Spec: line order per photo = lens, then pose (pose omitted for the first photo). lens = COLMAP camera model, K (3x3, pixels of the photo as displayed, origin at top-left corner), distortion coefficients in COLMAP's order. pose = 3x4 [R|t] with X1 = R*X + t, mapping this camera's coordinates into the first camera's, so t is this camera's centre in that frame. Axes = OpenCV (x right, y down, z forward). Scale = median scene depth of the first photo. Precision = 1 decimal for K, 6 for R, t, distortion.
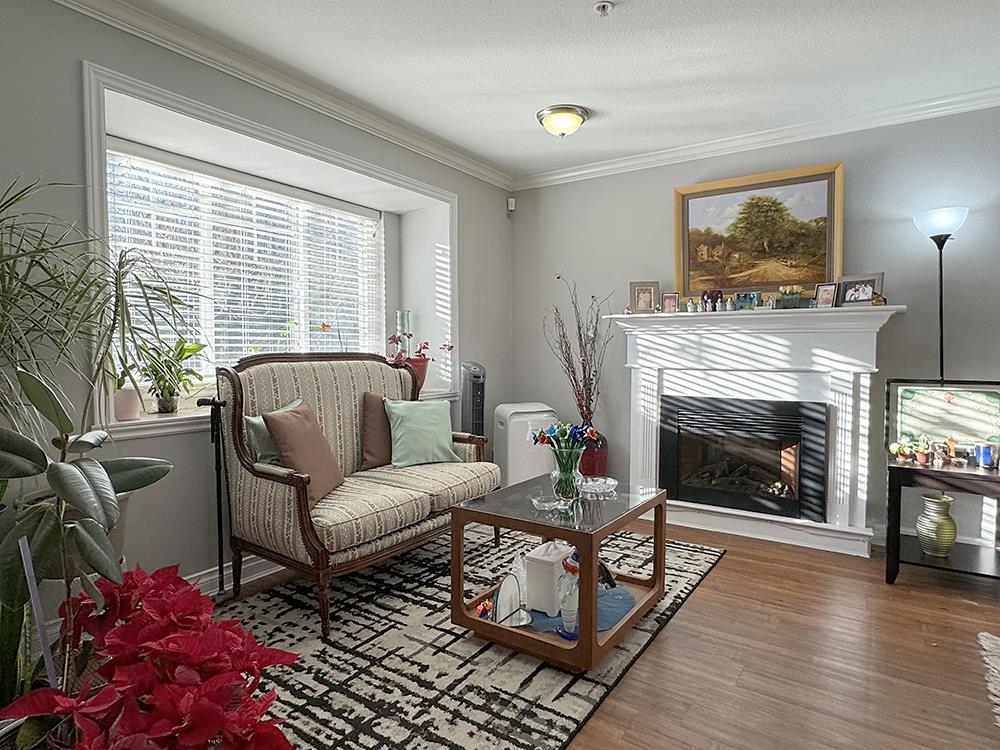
lens RADIAL K [[591.3, 0, 503.3], [0, 591.3, 393.1], [0, 0, 1]] dist [0.000891, 0.002280]
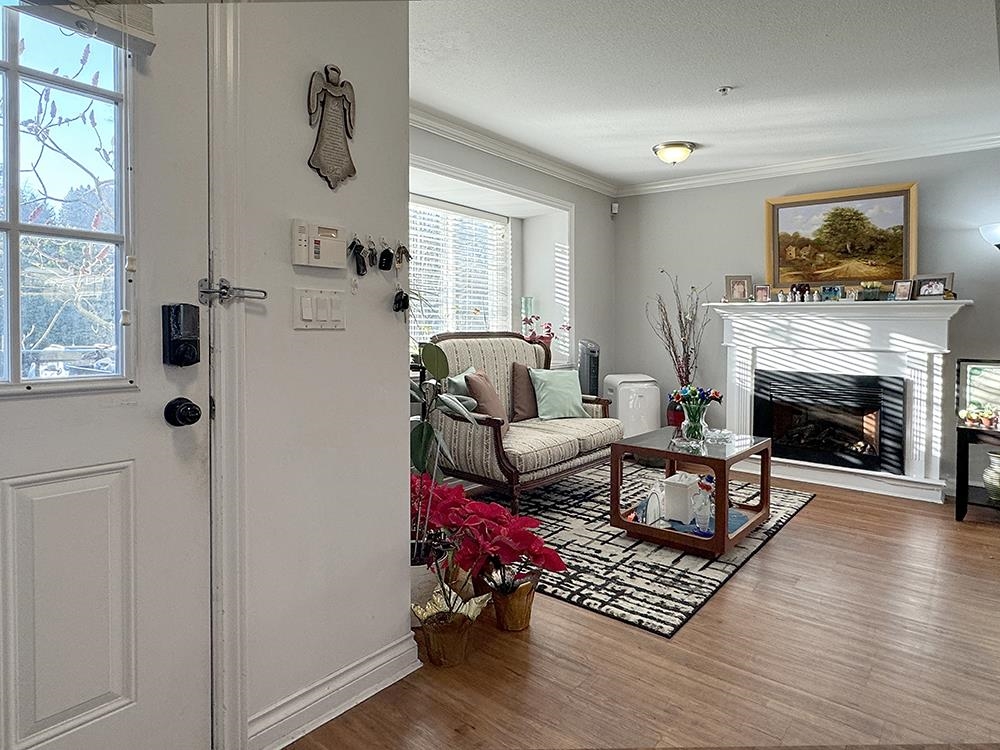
lens RADIAL K [[591.3, 0, 462.4], [0, 591.3, 347.1], [0, 0, 1]] dist [0.000891, 0.002280]
pose [[0.989050, 0.014897, -0.146827, -0.174506], [-0.020266, 0.999177, -0.035137, 0.015024], [0.146183, 0.037728, 0.988538, -0.340410]]
